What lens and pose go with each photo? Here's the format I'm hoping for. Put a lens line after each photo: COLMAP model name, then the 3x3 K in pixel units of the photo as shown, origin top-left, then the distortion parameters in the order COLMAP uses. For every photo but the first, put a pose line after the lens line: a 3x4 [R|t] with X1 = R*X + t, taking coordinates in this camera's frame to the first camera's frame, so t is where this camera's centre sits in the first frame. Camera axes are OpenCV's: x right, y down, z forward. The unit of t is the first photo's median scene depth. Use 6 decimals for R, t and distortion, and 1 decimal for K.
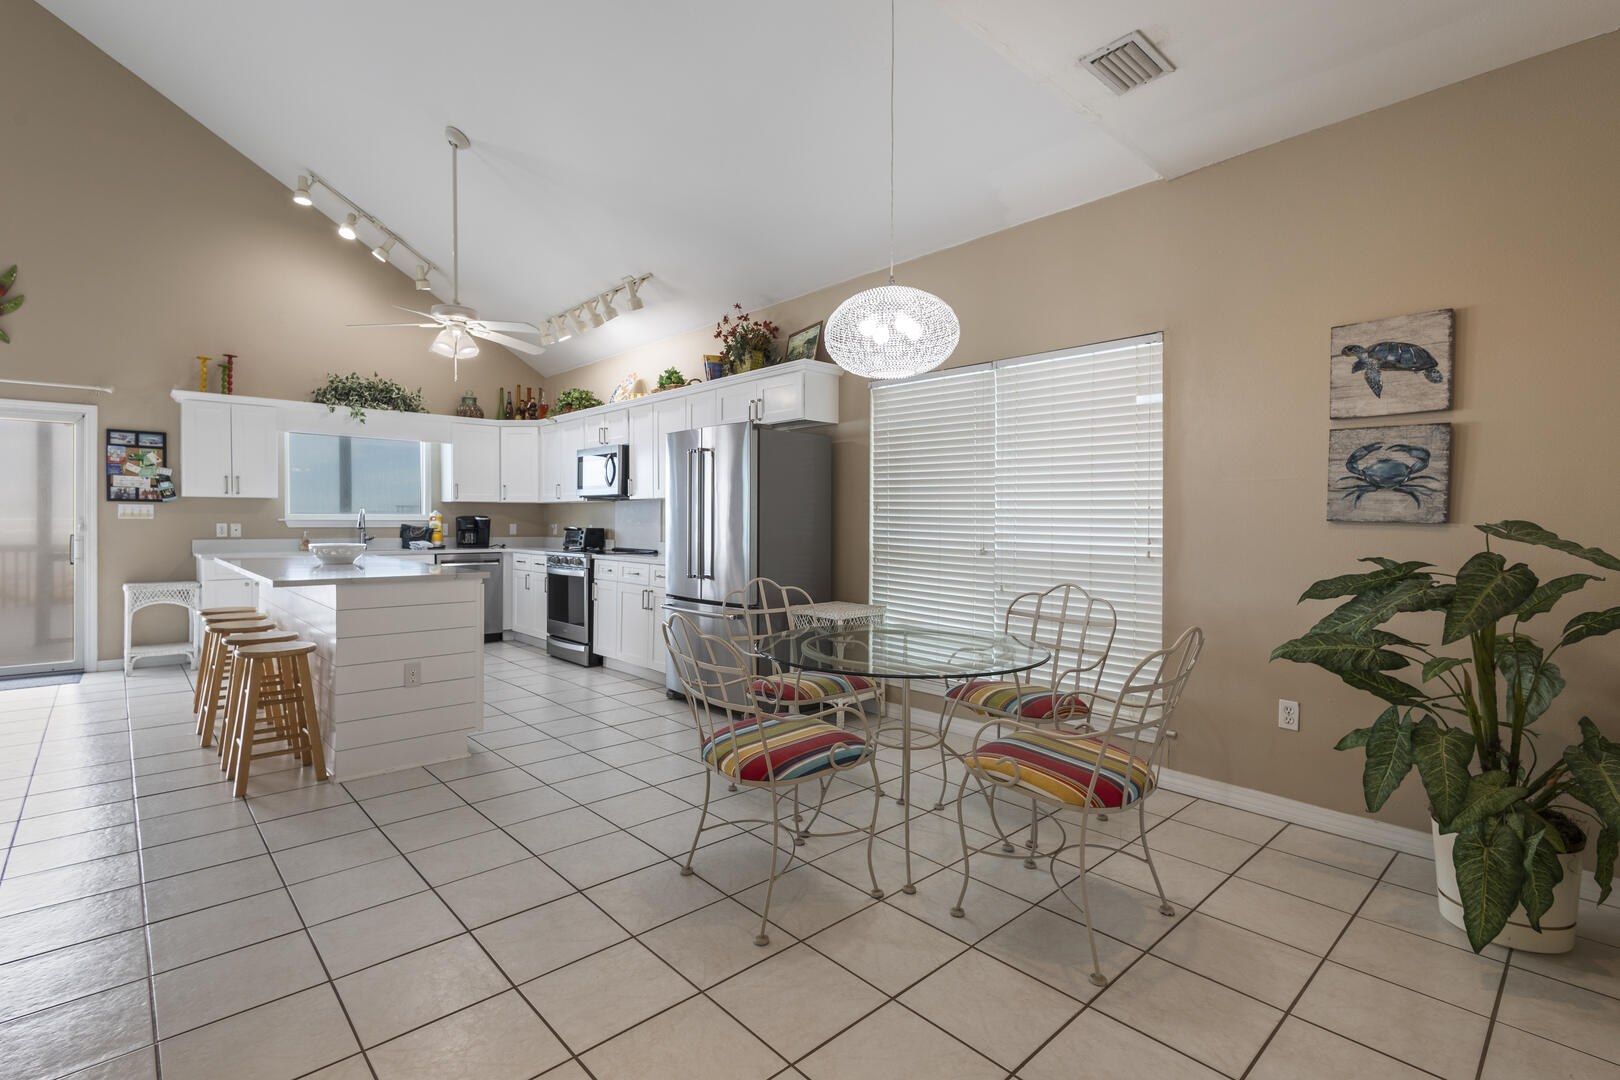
lens RADIAL K [[754.6, 0, 808.5], [0, 754.6, 532.5], [0, 0, 1]] dist [0.011025, 0.000090]
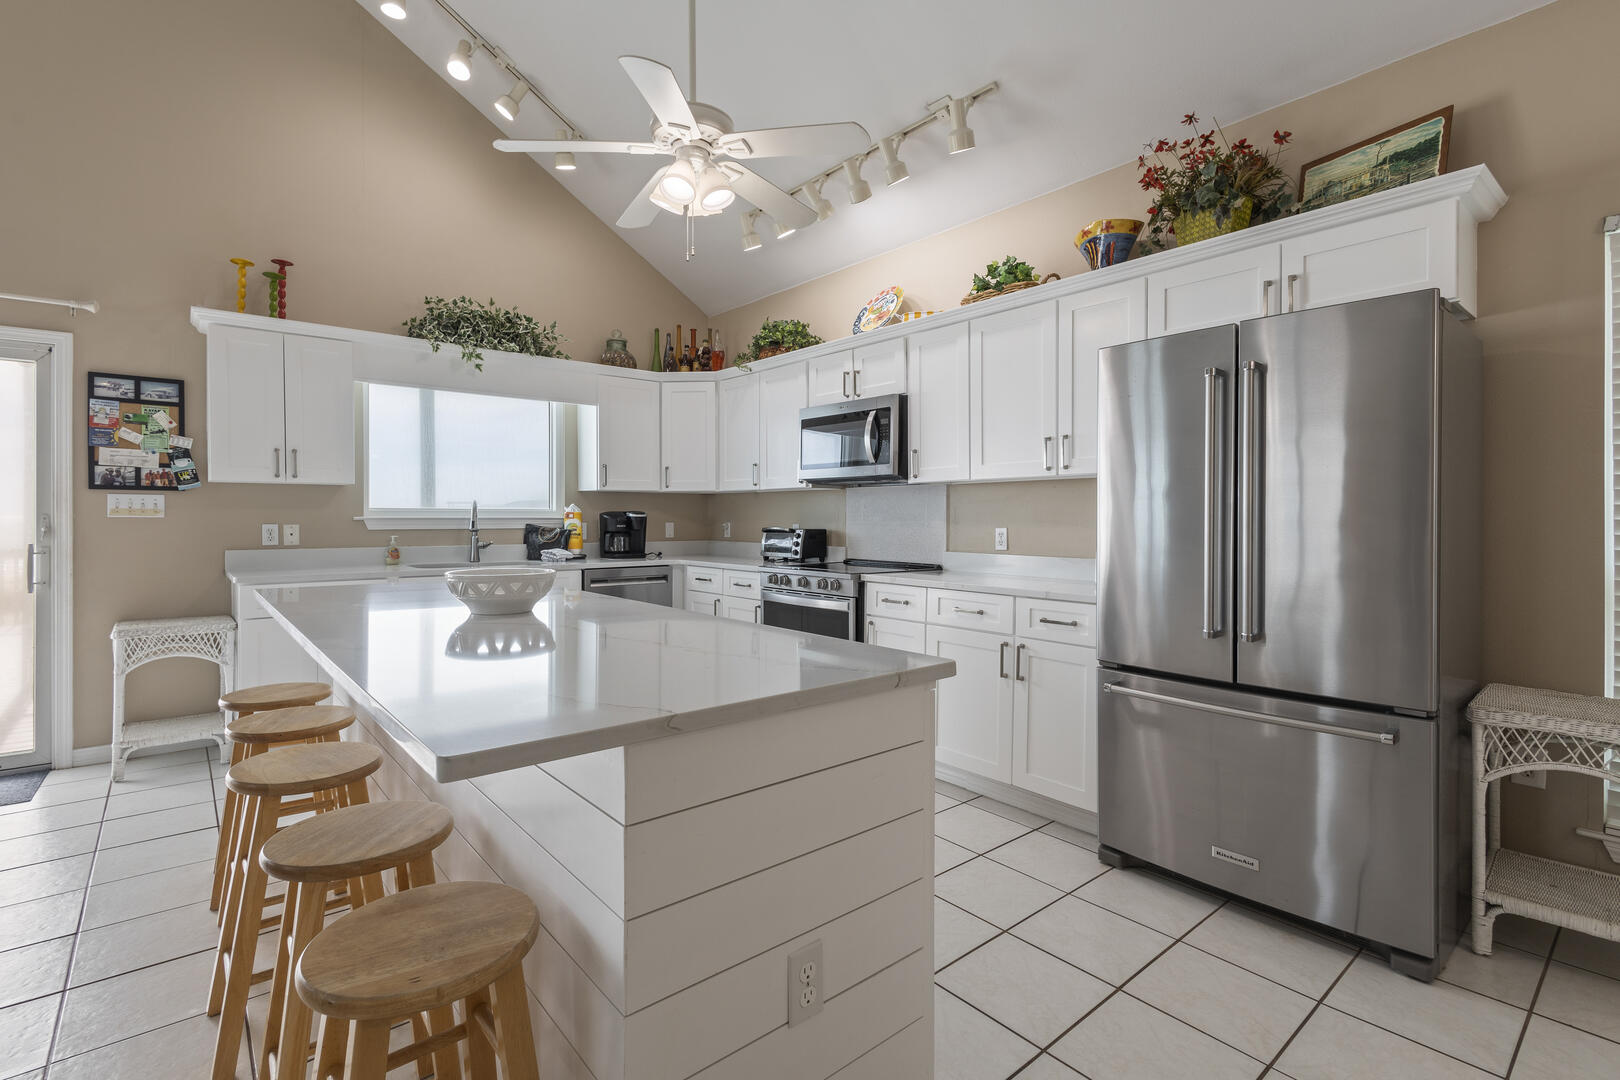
lens RADIAL K [[754.6, 0, 811.3], [0, 754.6, 523.9], [0, 0, 1]] dist [0.011025, 0.000090]
pose [[0.999013, -0.003195, -0.044309, -0.298293], [0.002965, 0.999982, -0.005248, -0.007824], [0.044325, 0.005112, 0.999004, 0.394537]]
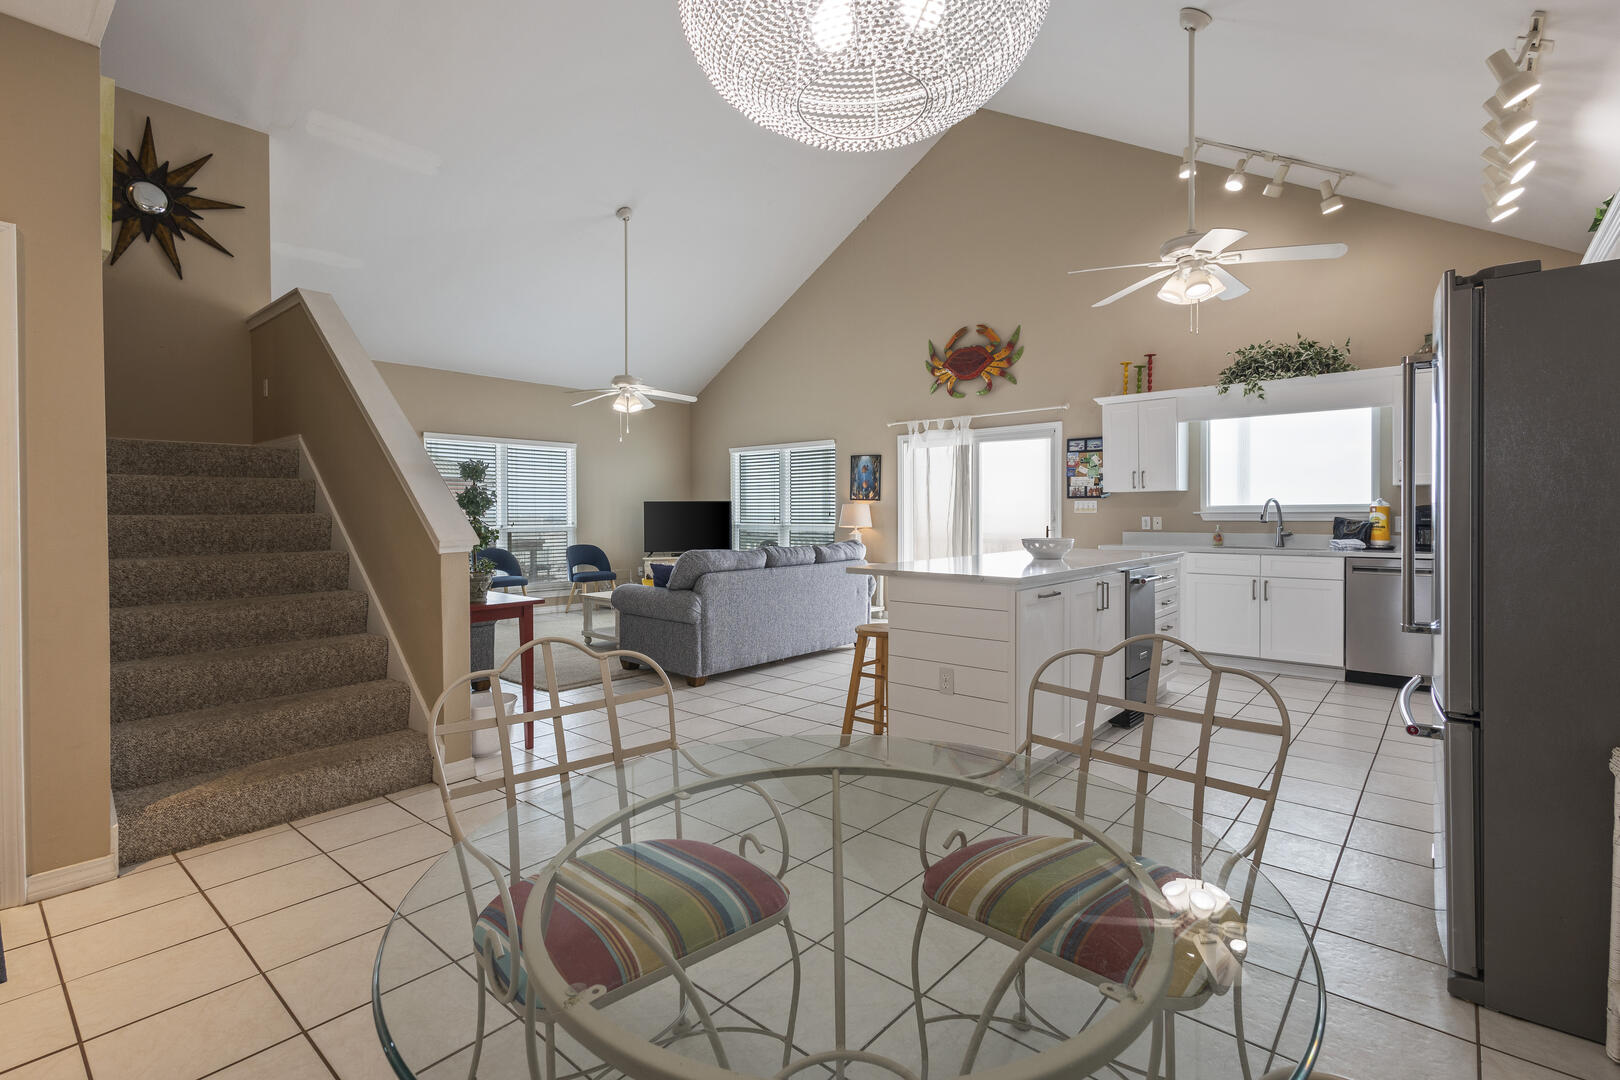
lens RADIAL K [[754.6, 0, 811.8], [0, 754.6, 516.9], [0, 0, 1]] dist [0.011025, 0.000090]
pose [[0.114150, -0.002747, -0.993460, 0.218067], [-0.009550, 0.999947, -0.003862, -0.003462], [0.993418, 0.009929, 0.114118, 0.440103]]
